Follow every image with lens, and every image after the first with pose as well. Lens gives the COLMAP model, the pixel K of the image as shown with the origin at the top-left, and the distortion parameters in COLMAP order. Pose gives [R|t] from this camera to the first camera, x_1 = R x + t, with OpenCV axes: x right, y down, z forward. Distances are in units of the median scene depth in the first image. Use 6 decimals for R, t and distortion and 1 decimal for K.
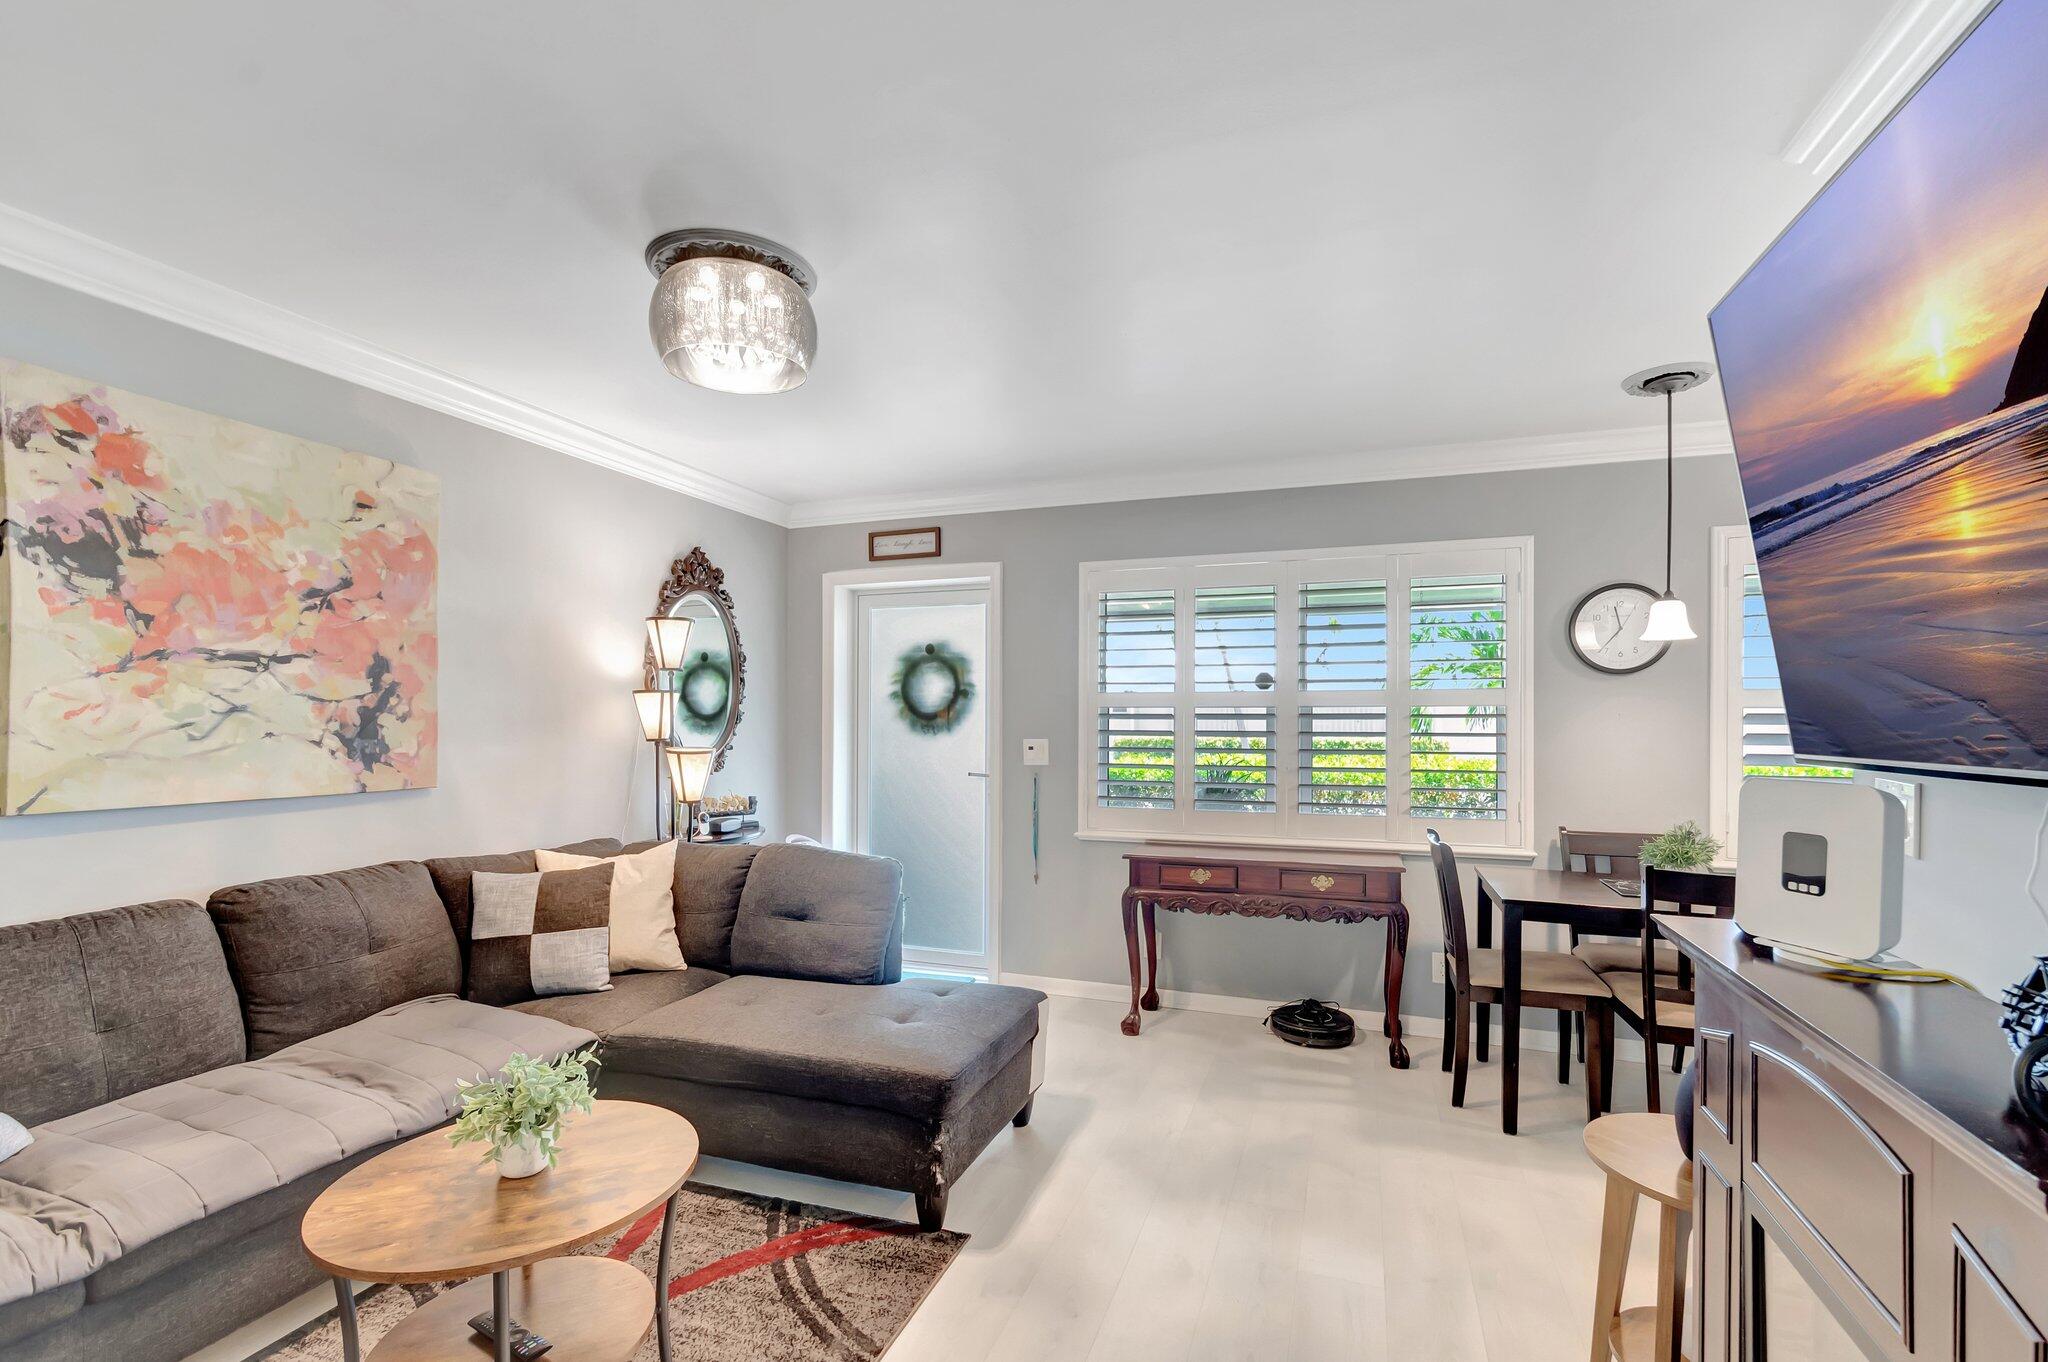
lens RADIAL K [[890.3, 0, 1046.0], [0, 890.3, 719.4], [0, 0, 1]] dist [0.000255, -0.005370]
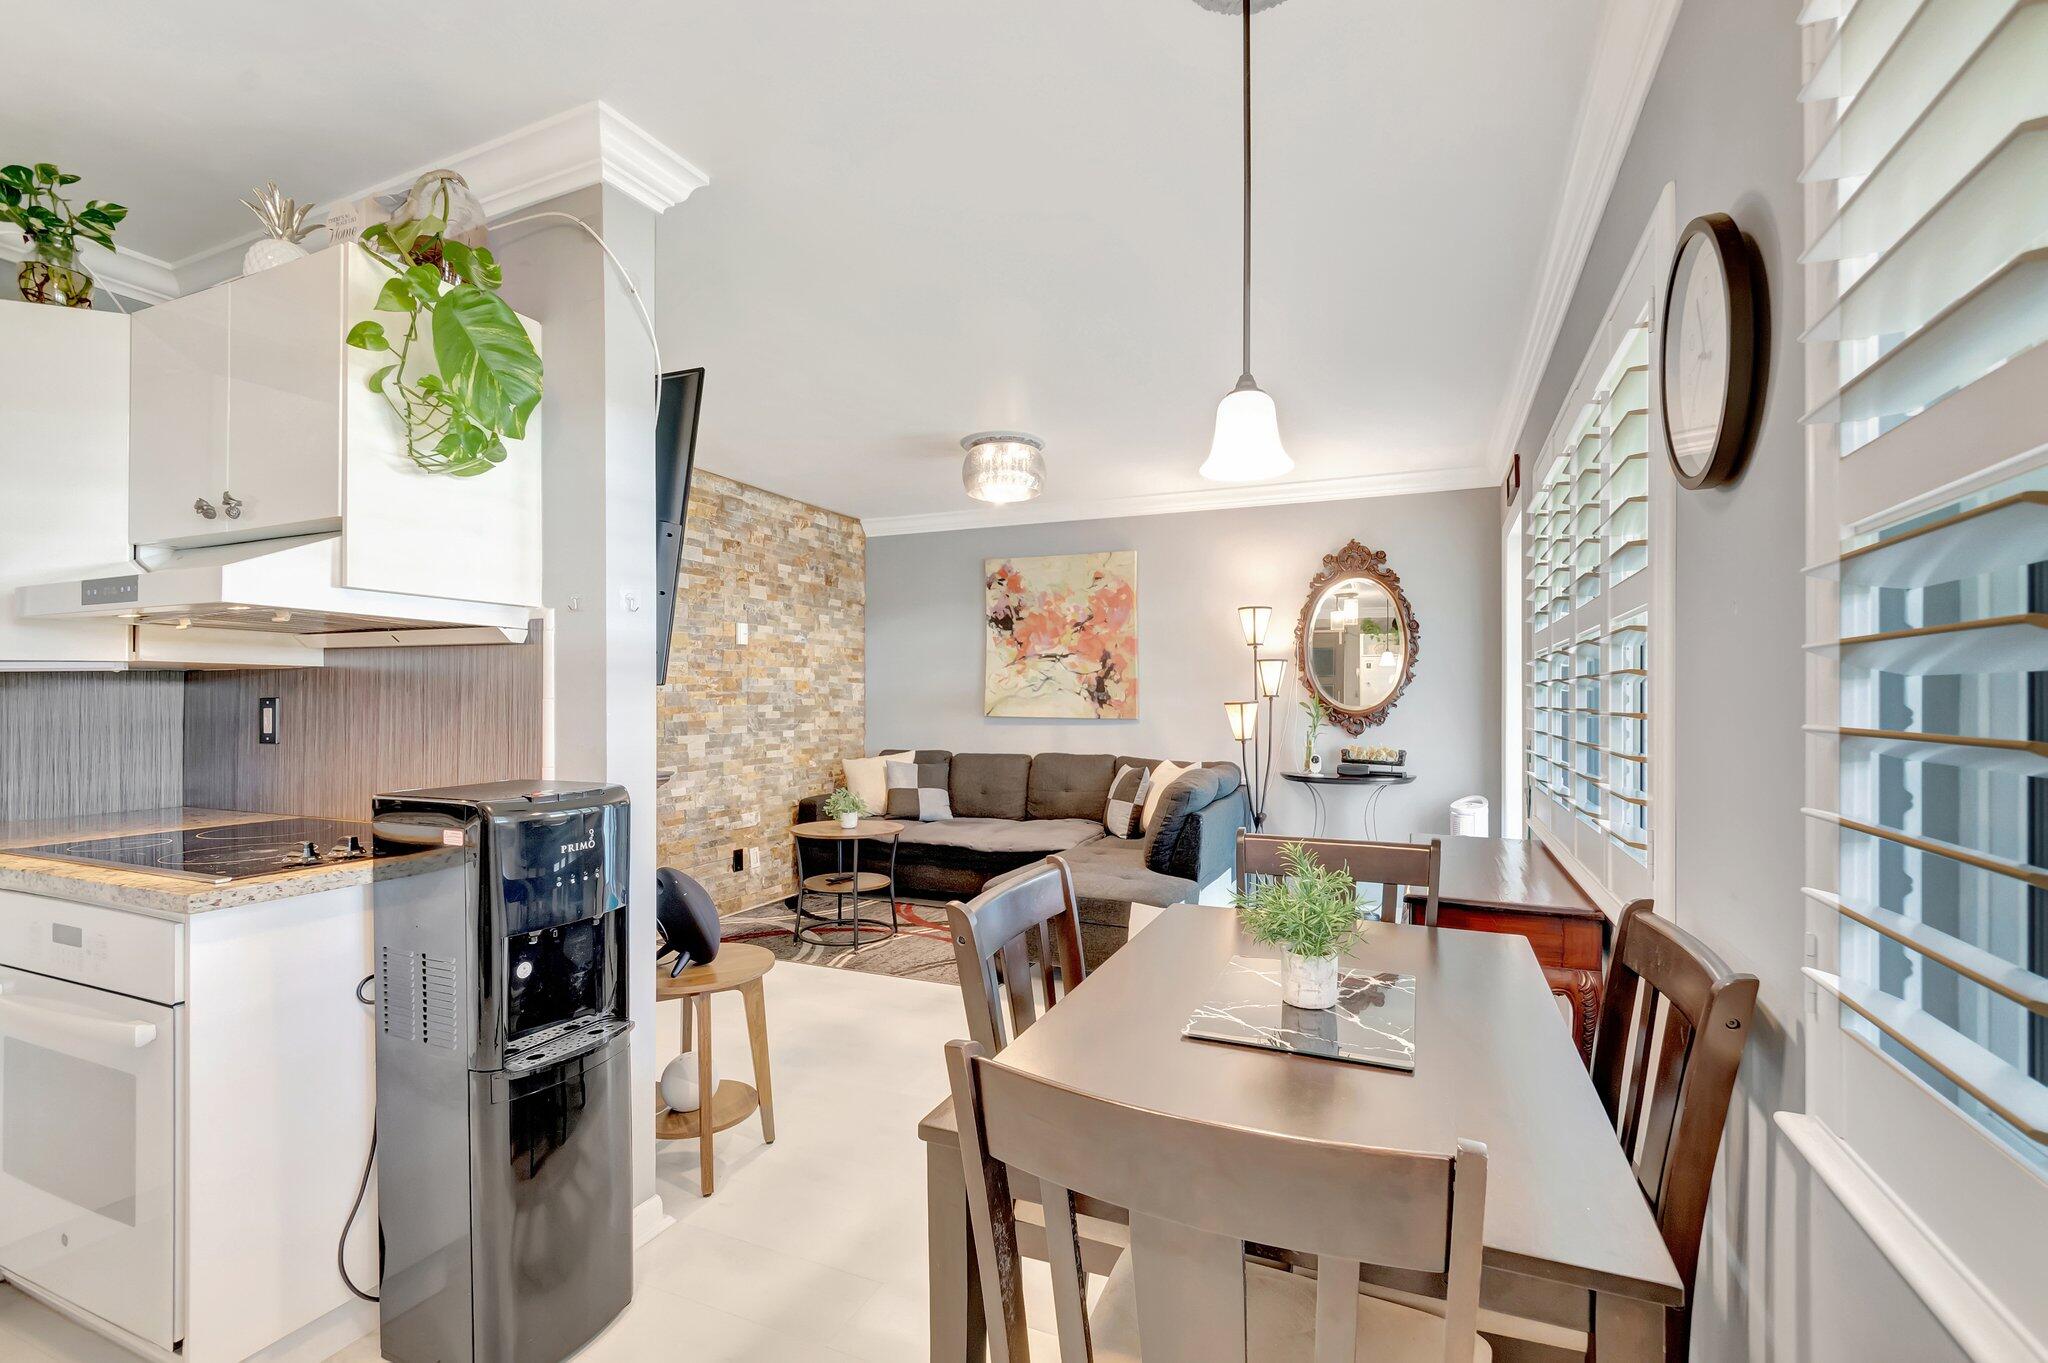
lens RADIAL K [[906.4, 0, 1033.8], [0, 906.4, 698.2], [0, 0, 1]] dist [0.000278, -0.000506]
pose [[-0.081365, -0.008438, -0.996649, 1.408058], [-0.007694, 0.999940, -0.007838, 0.056885], [0.996655, 0.007030, -0.081425, 1.091947]]
